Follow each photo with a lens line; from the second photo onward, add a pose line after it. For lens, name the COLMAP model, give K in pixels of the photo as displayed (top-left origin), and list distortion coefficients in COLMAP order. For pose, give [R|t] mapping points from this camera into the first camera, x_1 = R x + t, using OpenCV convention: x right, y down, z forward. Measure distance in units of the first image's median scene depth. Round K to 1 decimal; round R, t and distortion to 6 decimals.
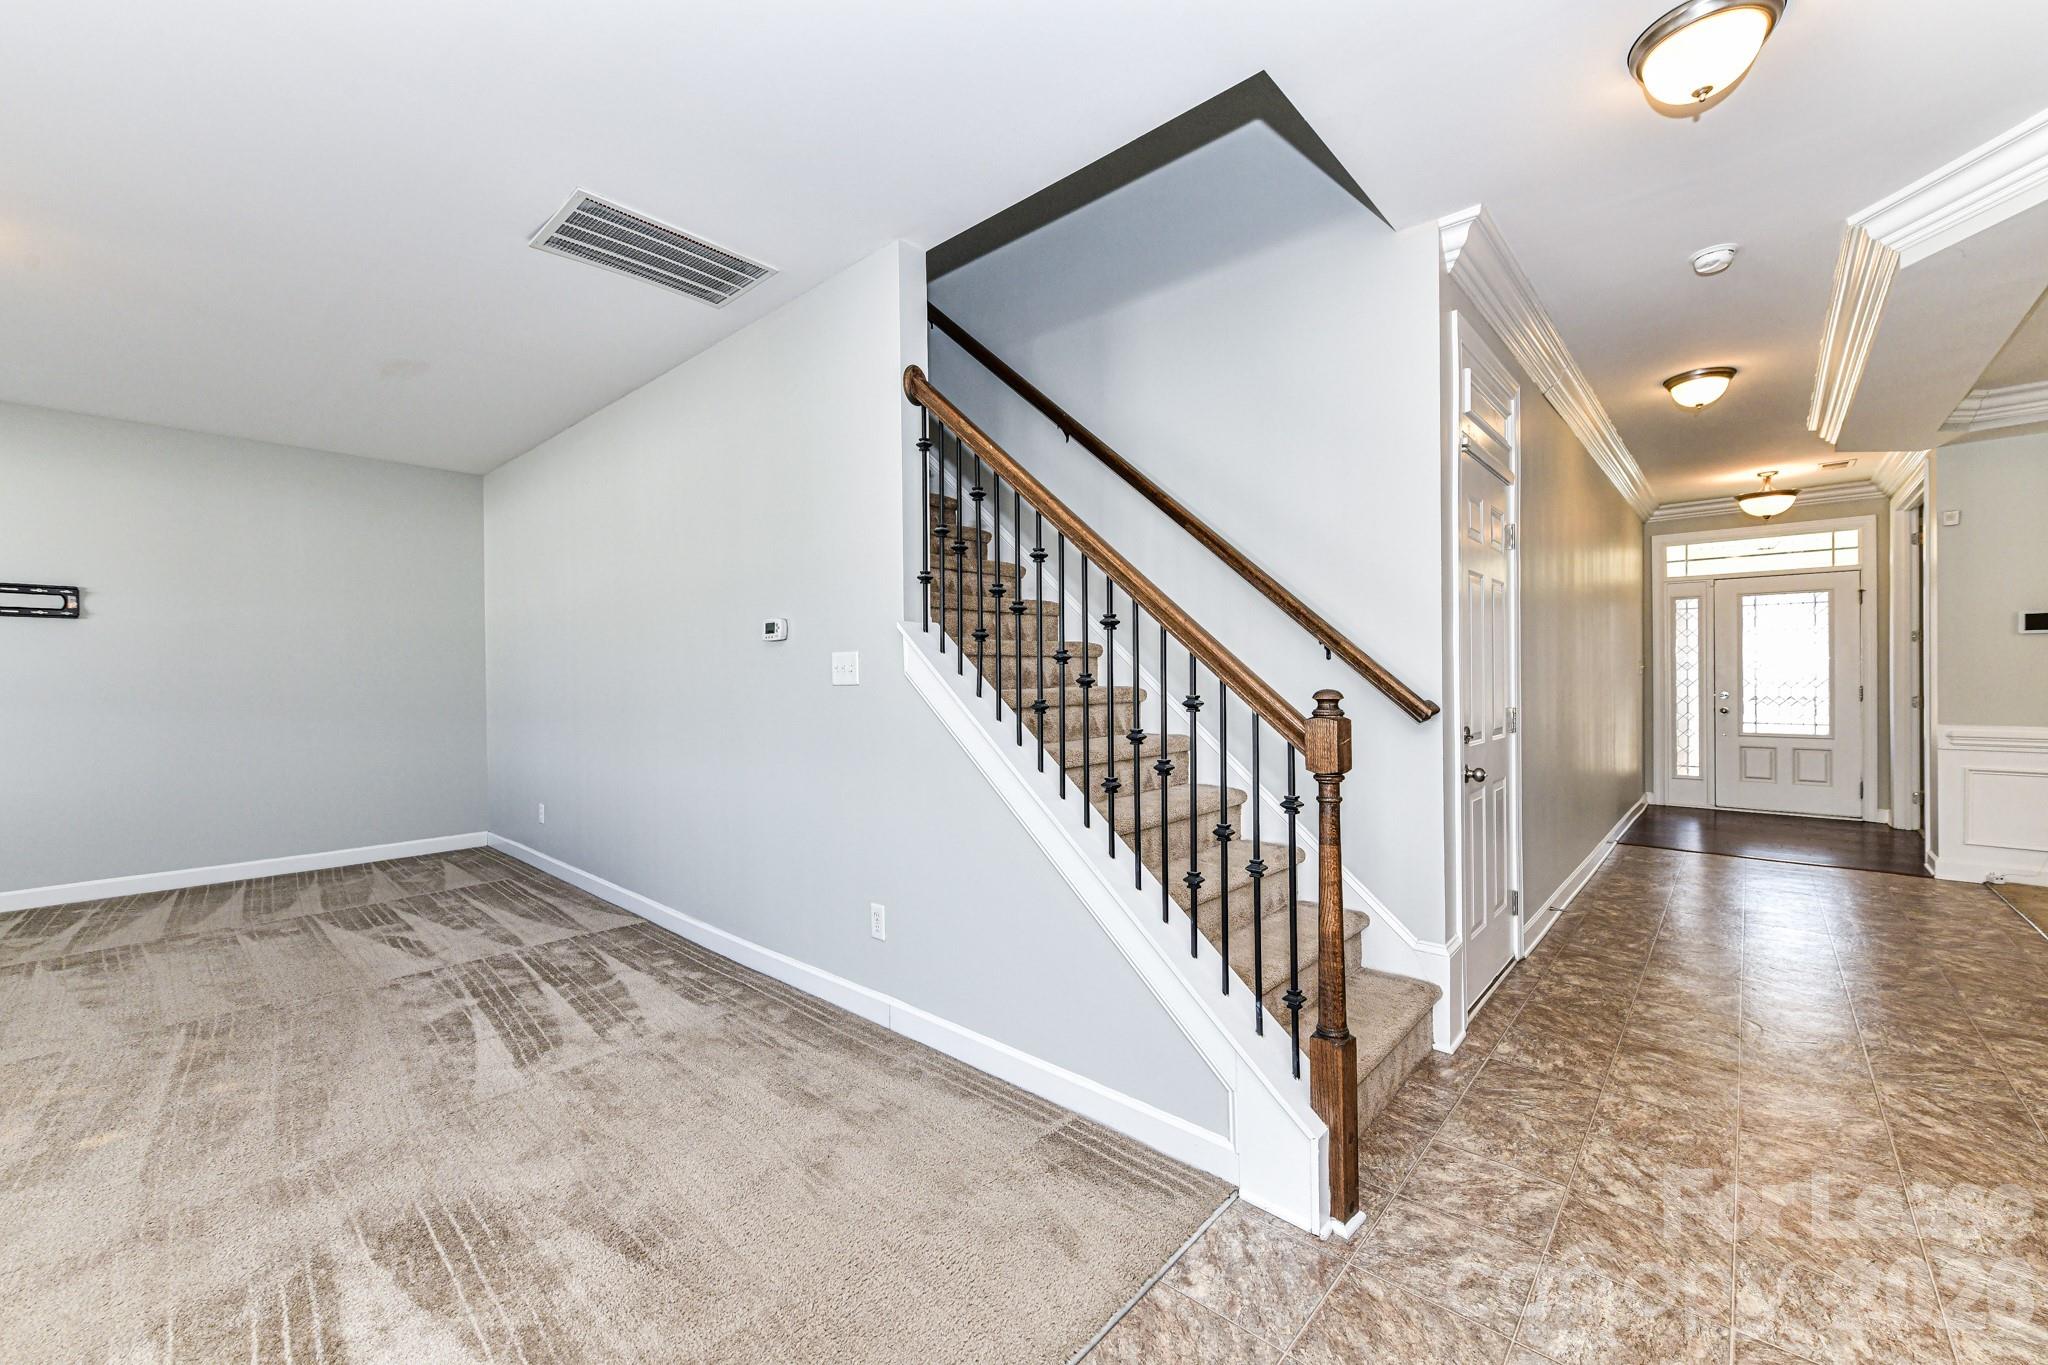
lens RADIAL K [[812.0, 0, 1016.2], [0, 812.0, 680.2], [0, 0, 1]] dist [-0.000059, -0.001509]
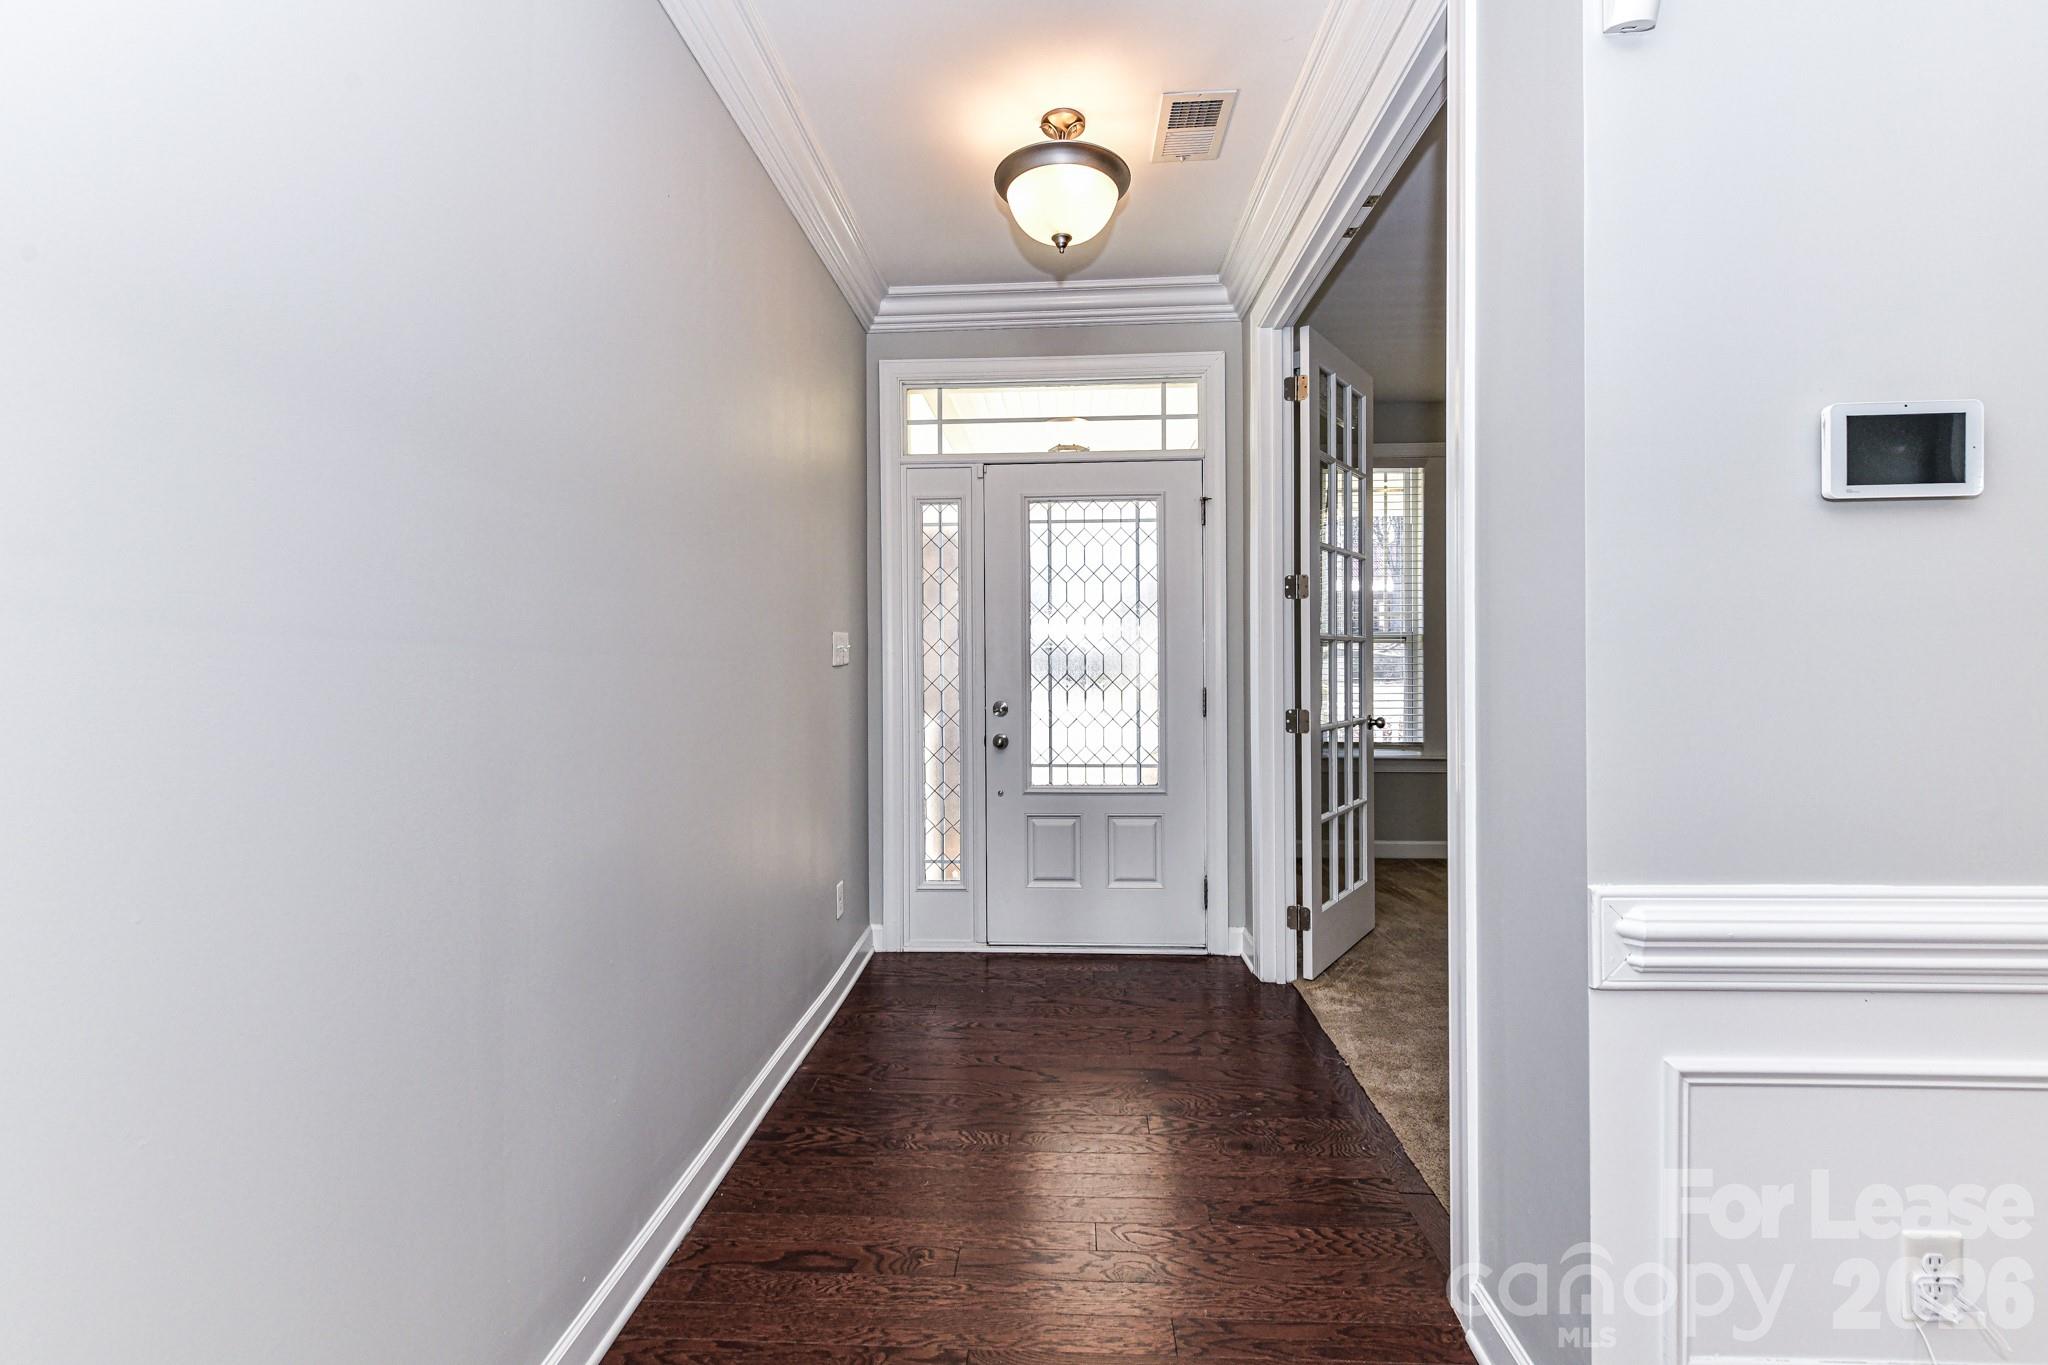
lens RADIAL K [[812.0, 0, 1022.4], [0, 812.0, 674.7], [0, 0, 1]] dist [-0.000059, -0.001509]
pose [[0.764664, -0.005772, 0.644403, 0.586800], [0.004457, 0.999983, 0.003668, -0.002792], [-0.644414, 0.000067, 0.764677, 0.640144]]
